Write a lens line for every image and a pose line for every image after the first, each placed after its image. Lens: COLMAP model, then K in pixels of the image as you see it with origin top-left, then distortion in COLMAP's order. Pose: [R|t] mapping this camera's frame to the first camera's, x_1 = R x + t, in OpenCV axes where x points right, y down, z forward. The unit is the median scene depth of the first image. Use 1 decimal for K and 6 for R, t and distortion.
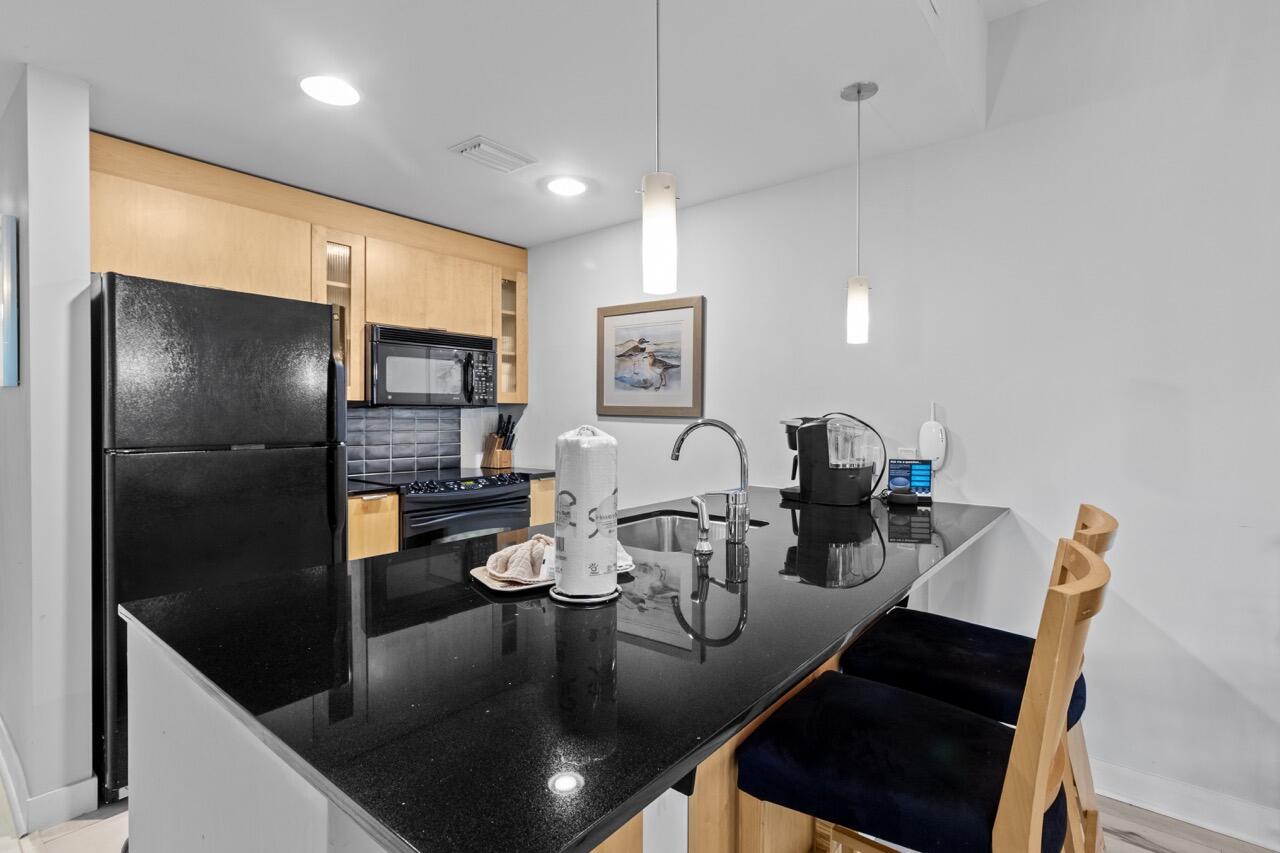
lens RADIAL K [[603.4, 0, 634.1], [0, 603.4, 424.0], [0, 0, 1]] dist [0.000343, 0.000458]
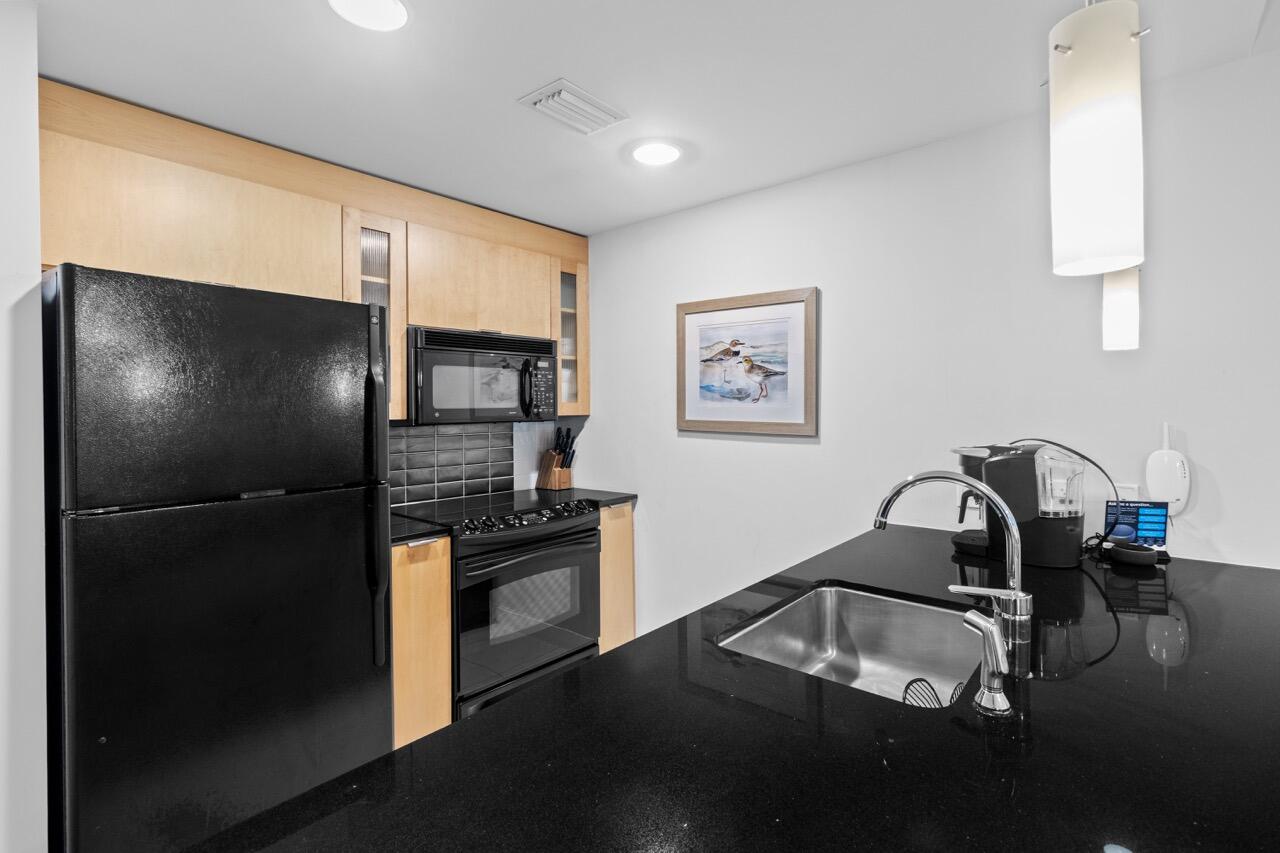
lens RADIAL K [[603.4, 0, 646.3], [0, 603.4, 417.3], [0, 0, 1]] dist [0.000343, 0.000458]
pose [[0.999643, -0.008718, -0.025251, -0.105375], [0.008651, 0.999959, -0.002770, -0.039348], [0.025274, 0.002551, 0.999677, 0.194203]]
